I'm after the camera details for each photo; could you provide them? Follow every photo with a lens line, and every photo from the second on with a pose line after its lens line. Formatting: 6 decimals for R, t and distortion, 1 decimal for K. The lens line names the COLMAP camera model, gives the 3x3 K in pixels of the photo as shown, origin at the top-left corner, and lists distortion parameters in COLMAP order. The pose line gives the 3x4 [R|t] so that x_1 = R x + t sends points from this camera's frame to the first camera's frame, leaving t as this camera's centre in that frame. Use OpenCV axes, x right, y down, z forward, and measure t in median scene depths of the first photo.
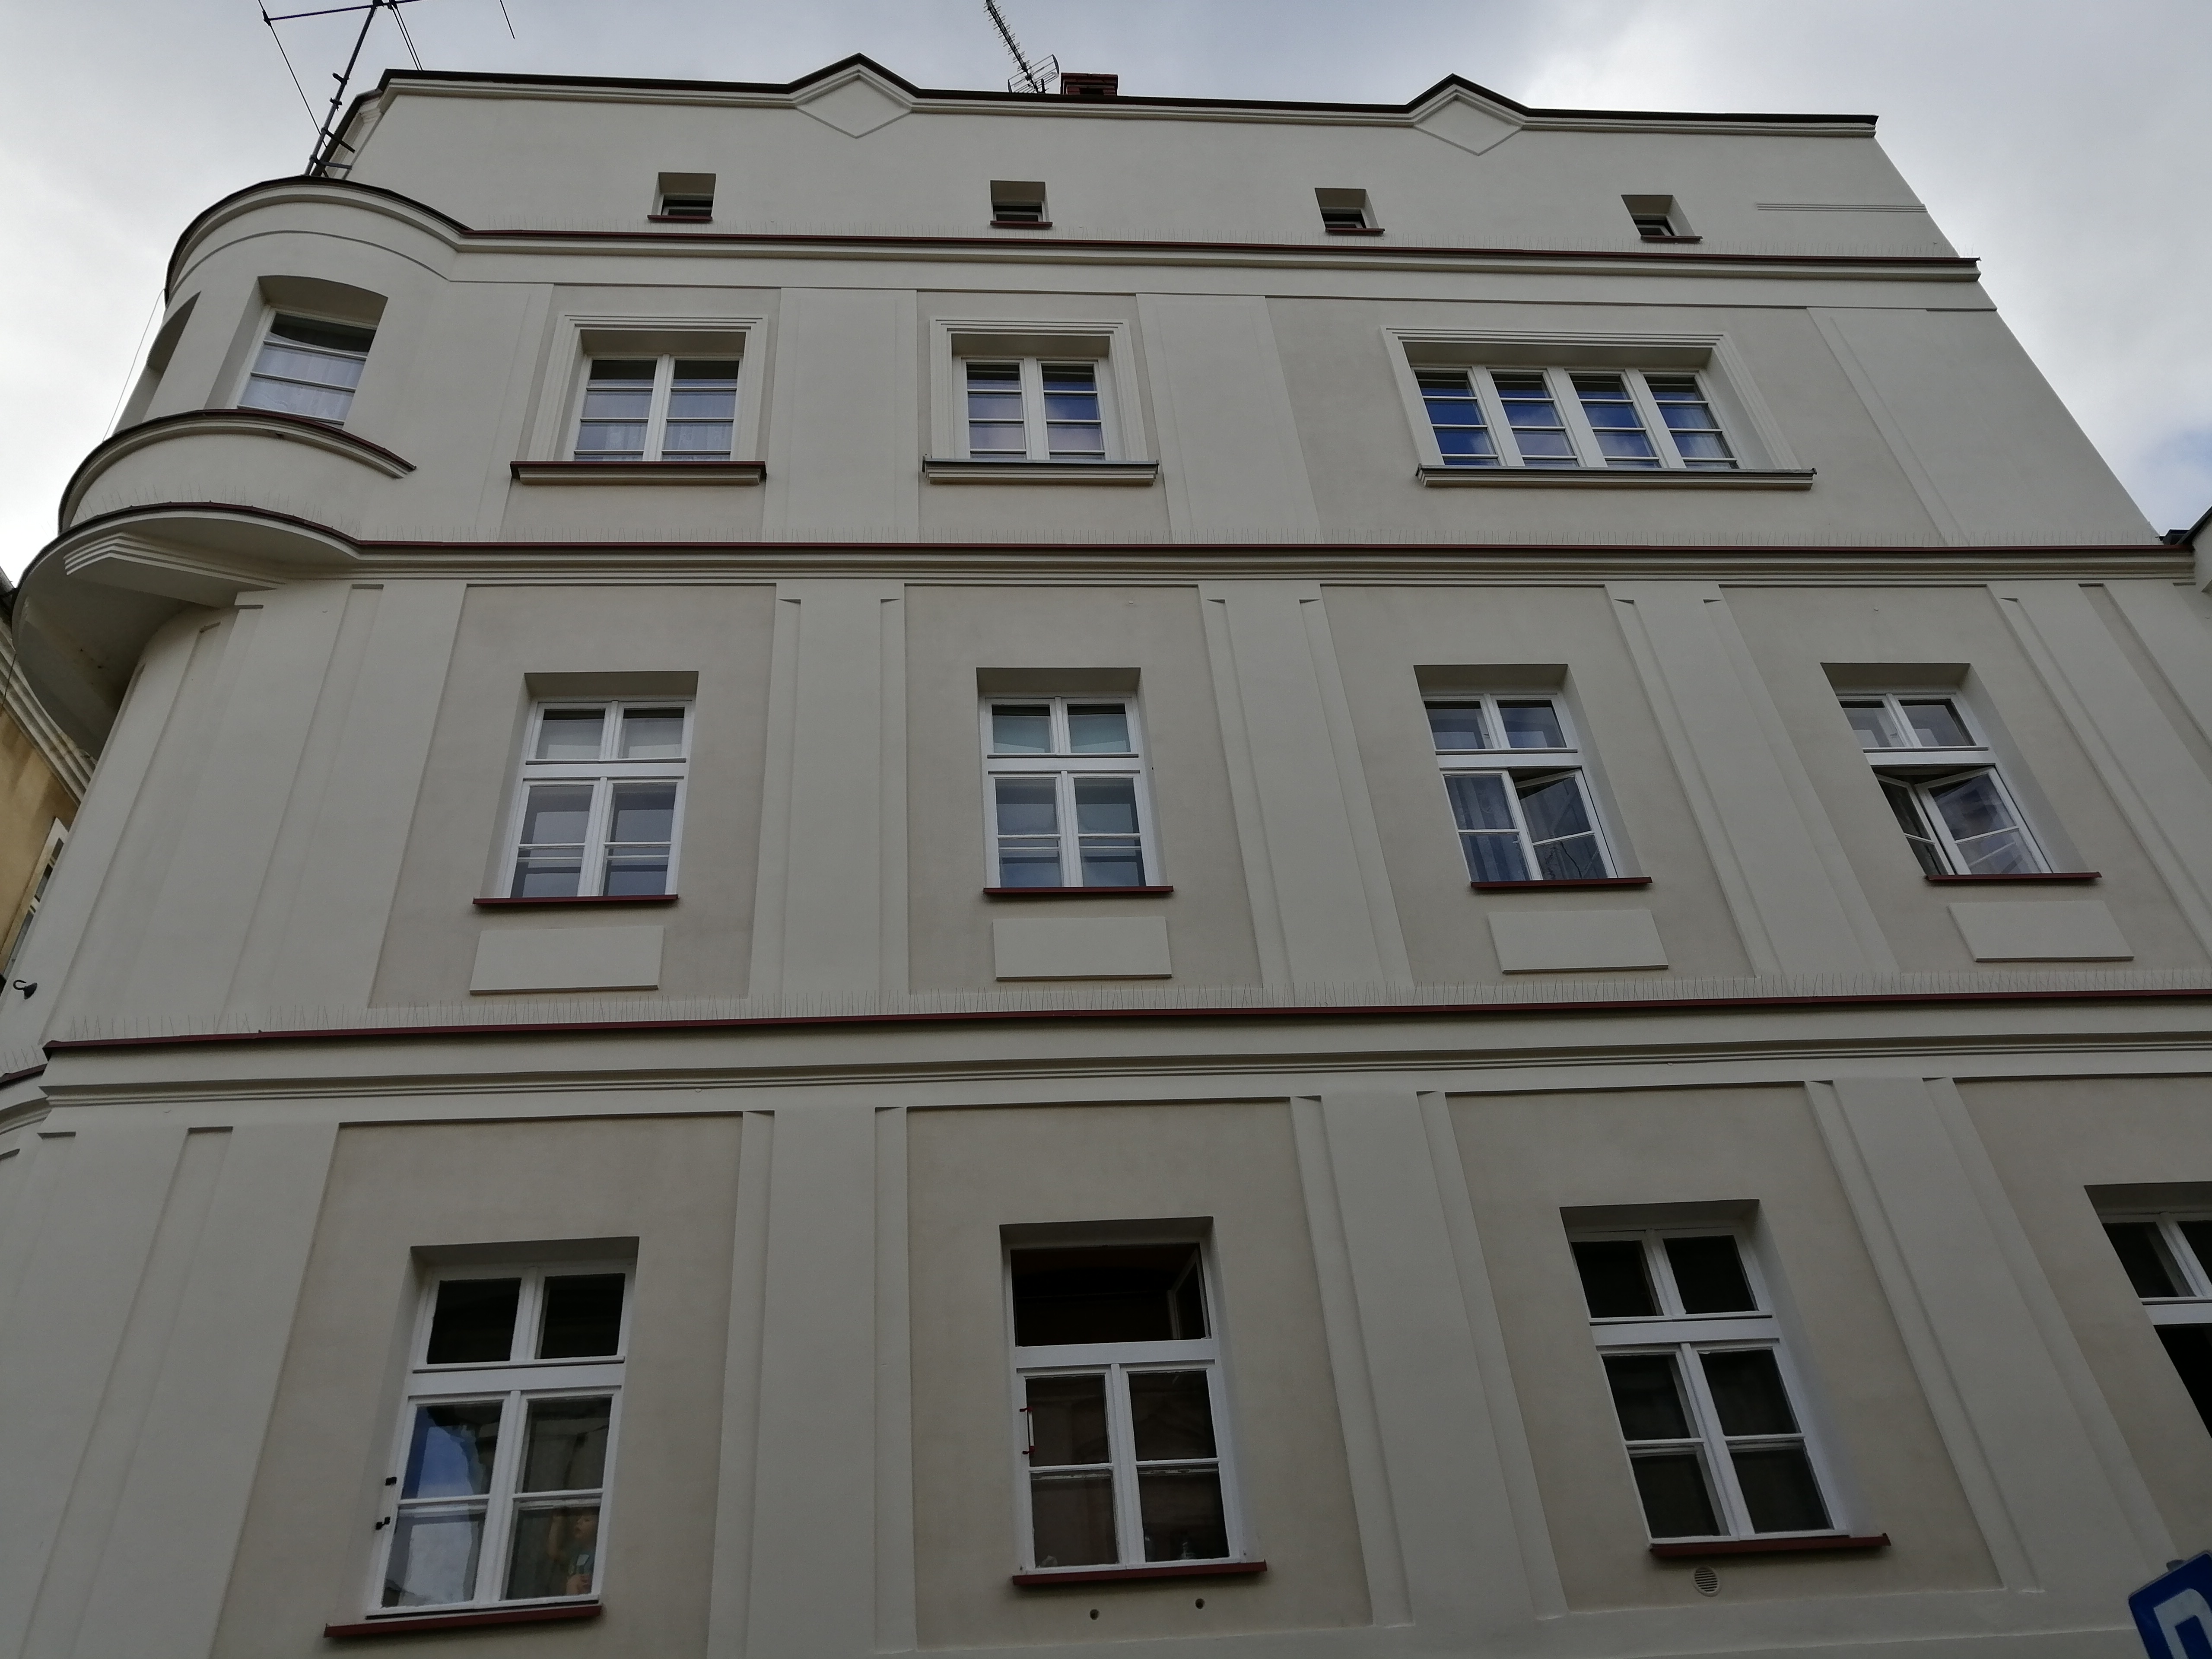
lens RADIAL K [[1755.1, 0, 1106.0], [0, 1755.1, 829.5], [0, 0, 1]] dist [-0.008938, 0.009080]
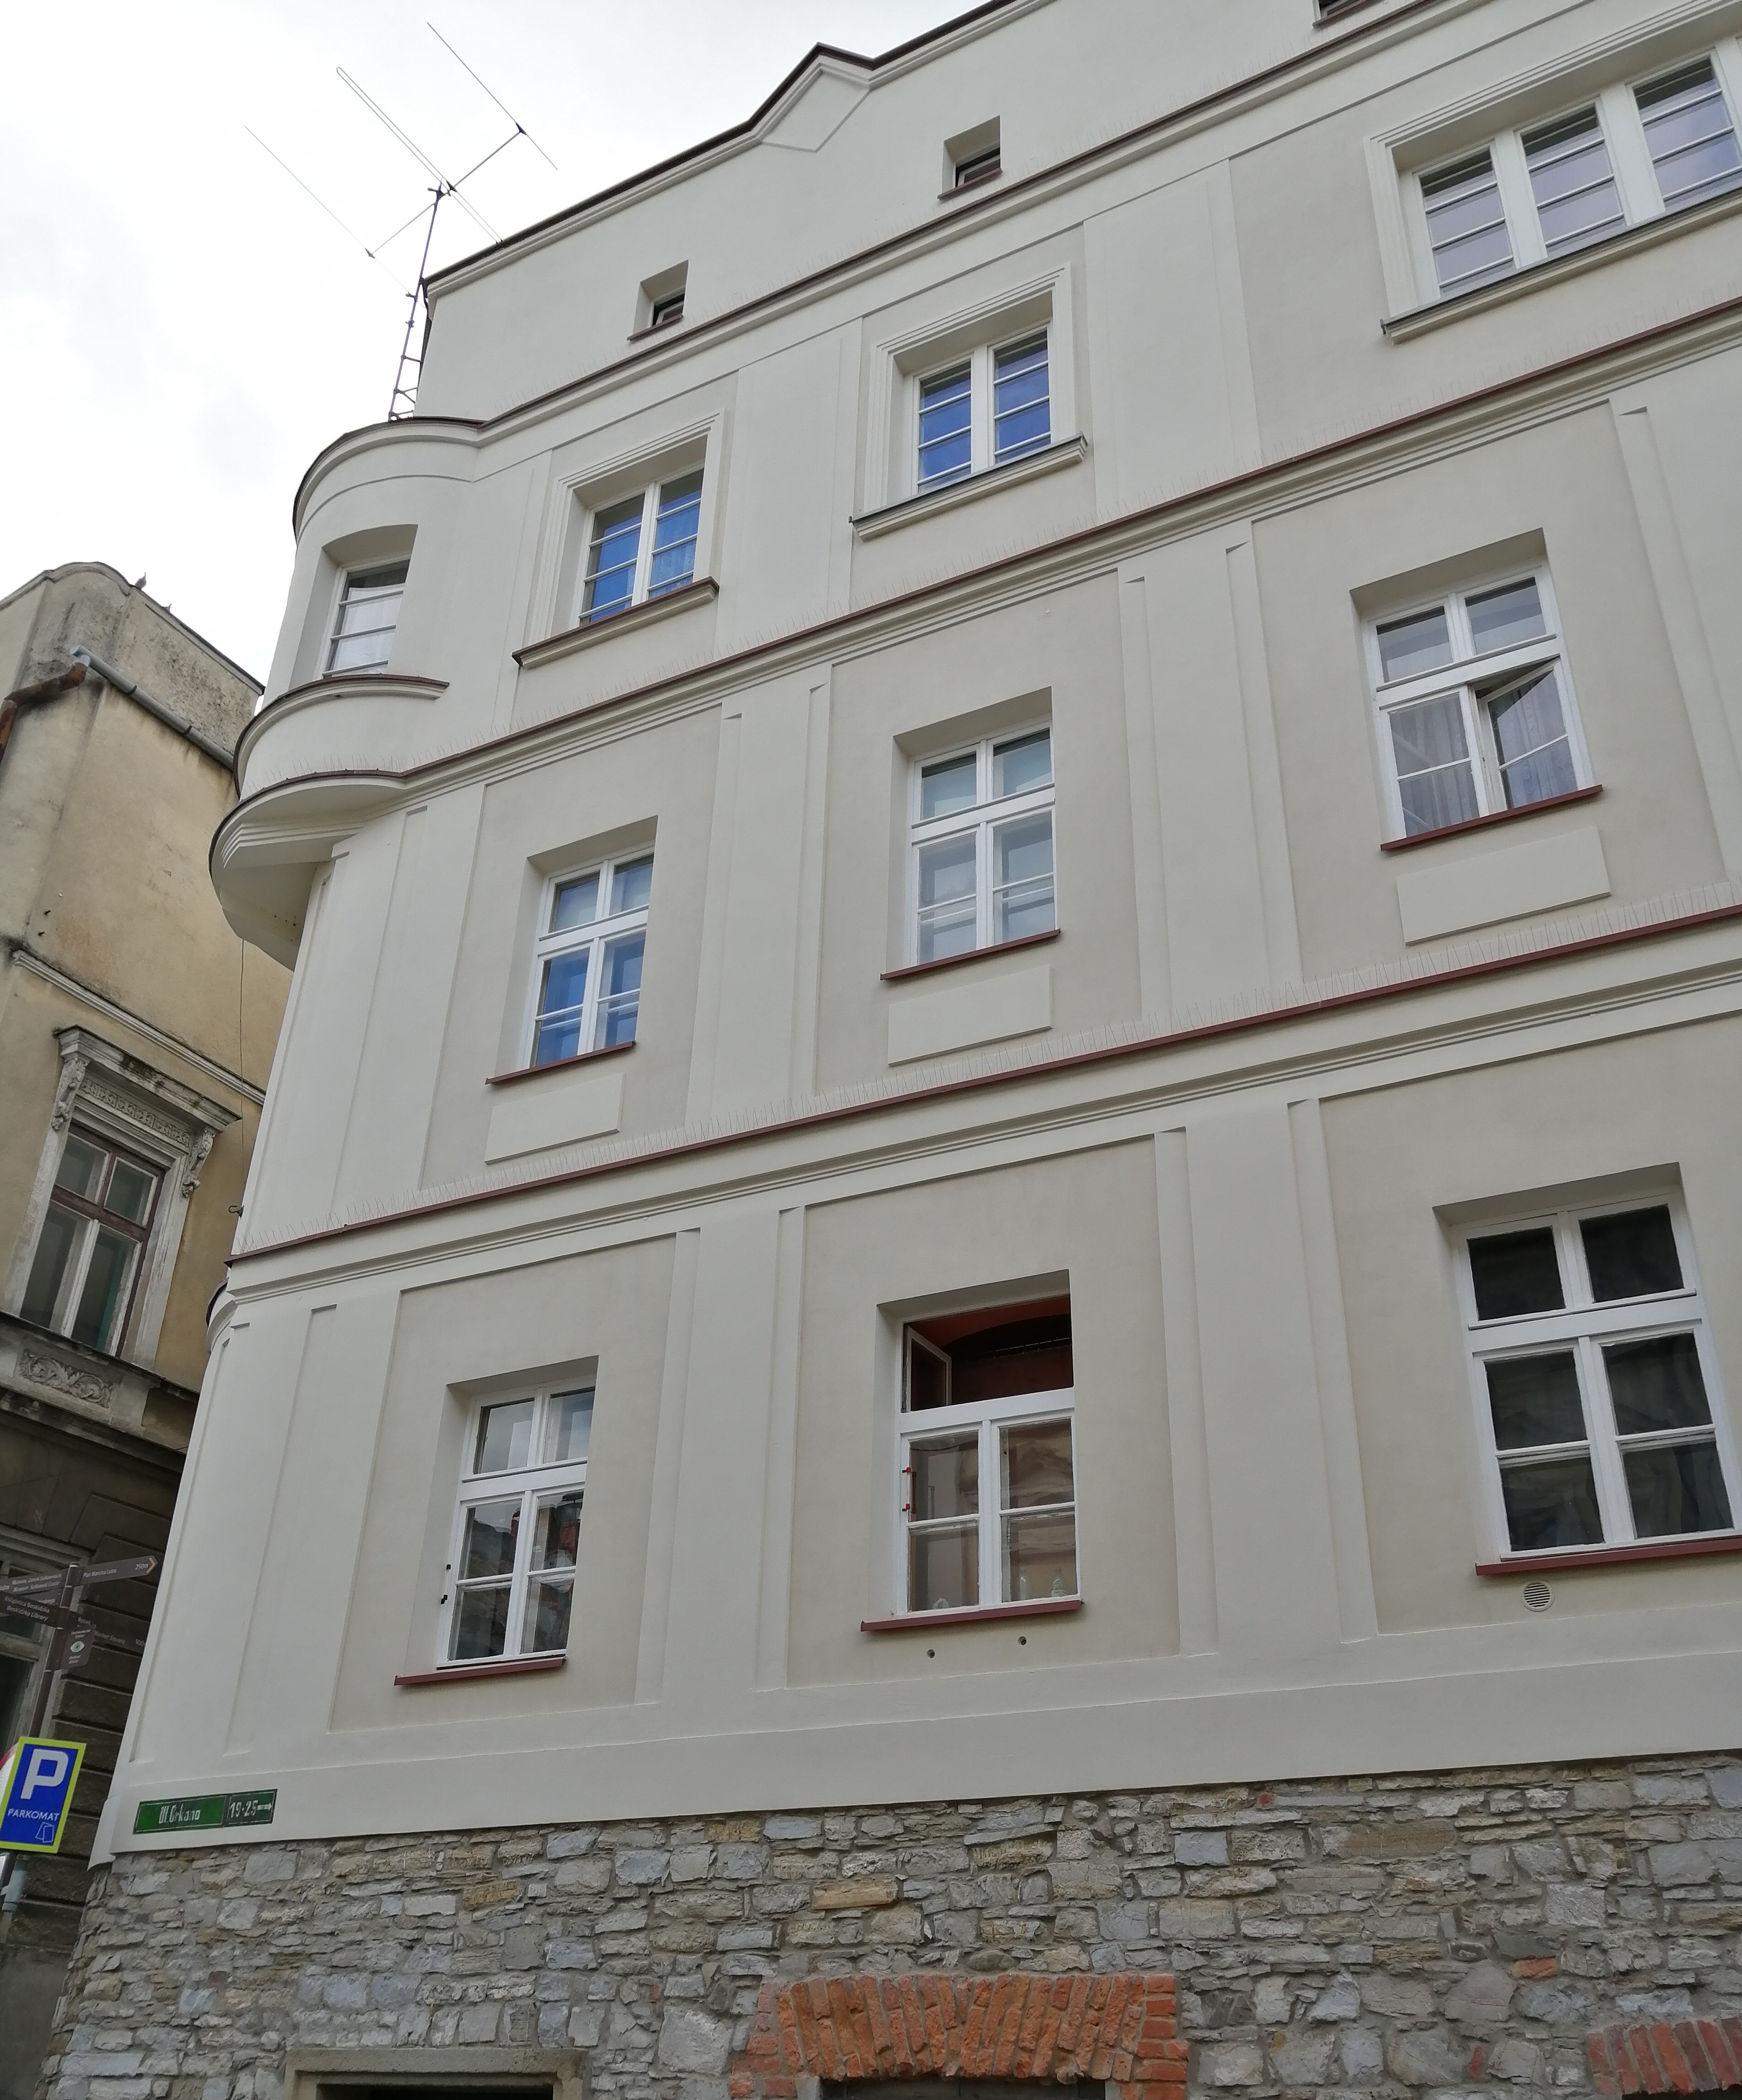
lens RADIAL K [[1881.1, 0, 871.1], [0, 1881.1, 1180.9], [0, 0, 1]] dist [-0.022893, -0.003797]
pose [[0.851257, -0.152243, -0.502179, 0.403927], [0.254773, 0.956535, 0.141885, -0.006697], [0.458751, -0.248722, 0.853044, 0.036814]]
